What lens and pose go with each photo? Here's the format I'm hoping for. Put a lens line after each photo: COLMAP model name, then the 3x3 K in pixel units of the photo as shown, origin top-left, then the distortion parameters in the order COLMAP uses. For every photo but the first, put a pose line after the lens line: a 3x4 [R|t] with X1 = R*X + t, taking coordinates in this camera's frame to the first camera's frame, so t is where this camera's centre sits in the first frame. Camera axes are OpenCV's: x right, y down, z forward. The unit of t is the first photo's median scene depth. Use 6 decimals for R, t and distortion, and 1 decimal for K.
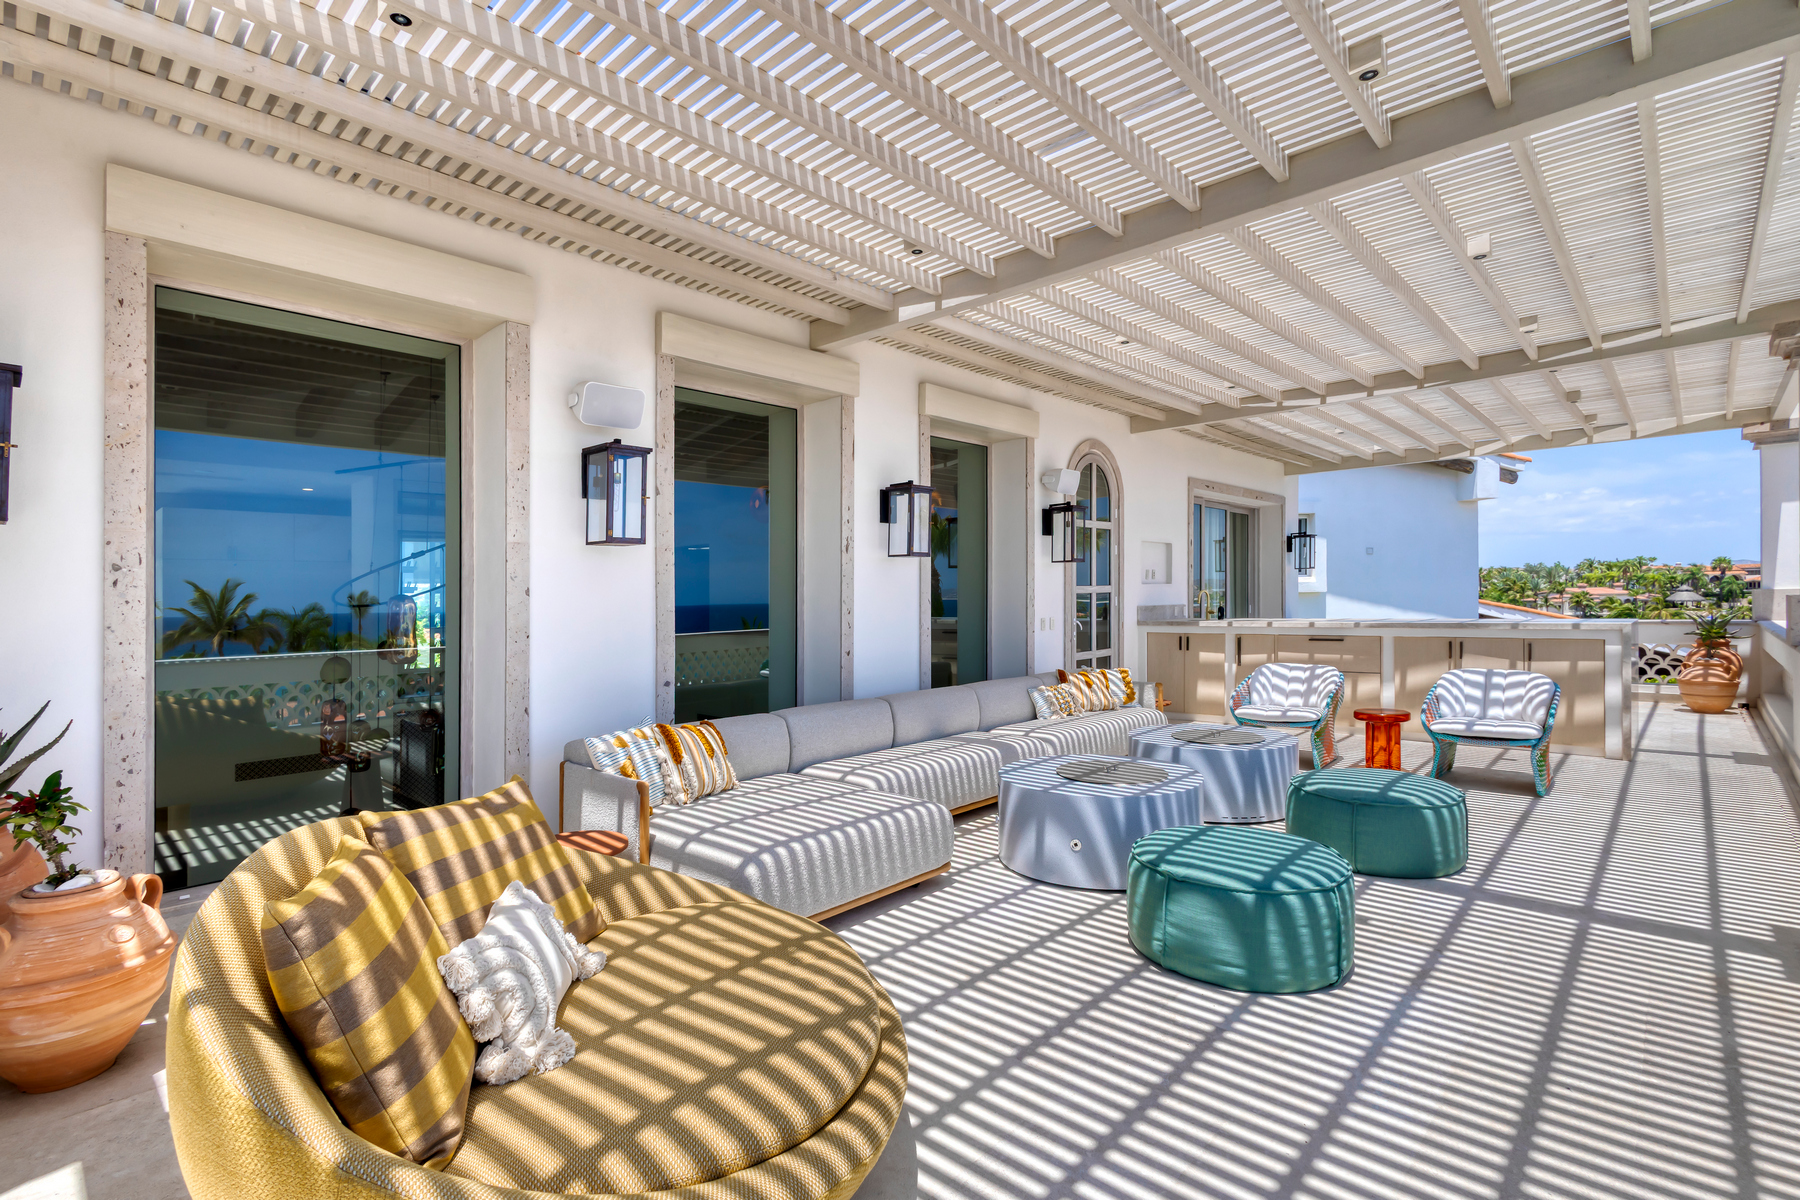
lens RADIAL K [[819.3, 0, 872.8], [0, 819.3, 588.1], [0, 0, 1]] dist [-0.002070, -0.000356]
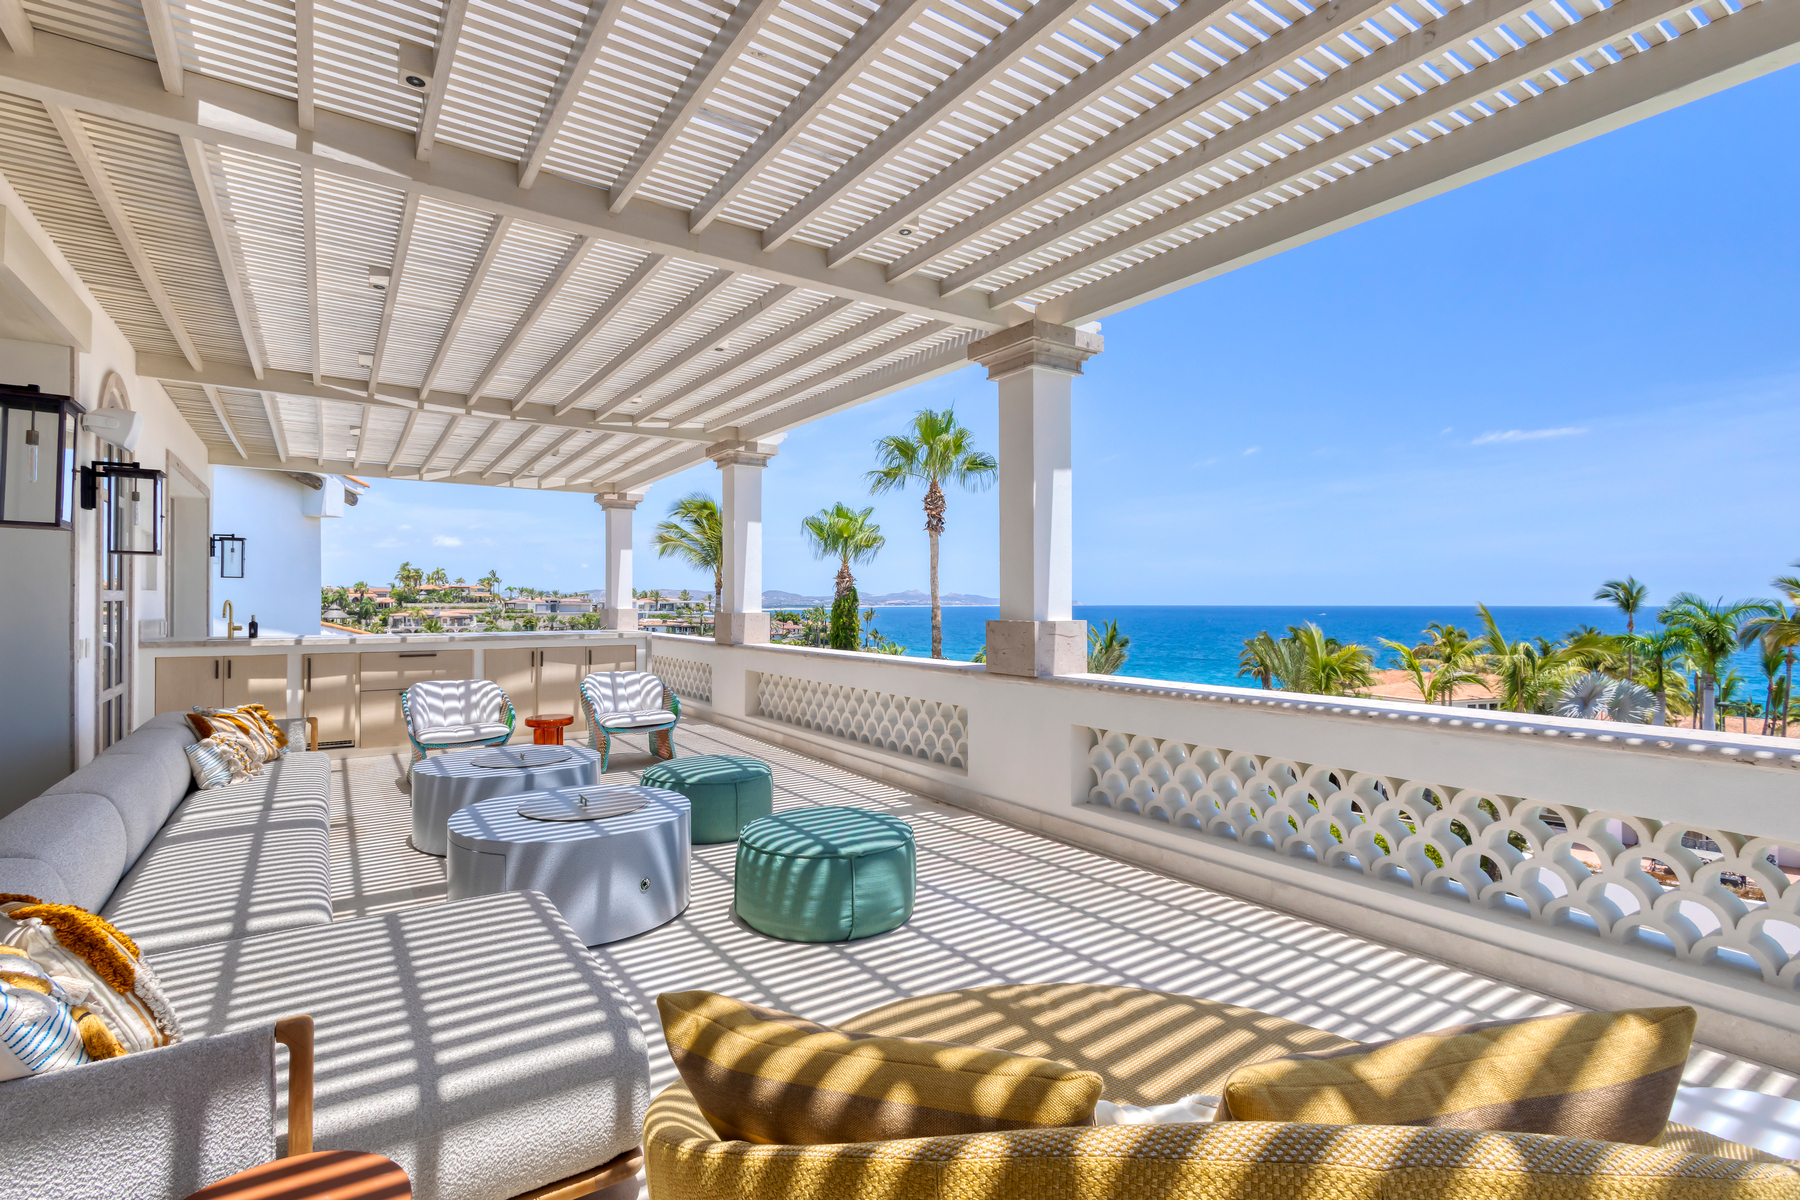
lens RADIAL K [[819.3, 0, 899.3], [0, 819.3, 604.6], [0, 0, 1]] dist [-0.002070, -0.000356]
pose [[0.233044, 0.017626, 0.972306, -0.516942], [-0.017253, 0.999753, -0.013988, 0.015520], [-0.972313, -0.013515, 0.233291, 0.486808]]
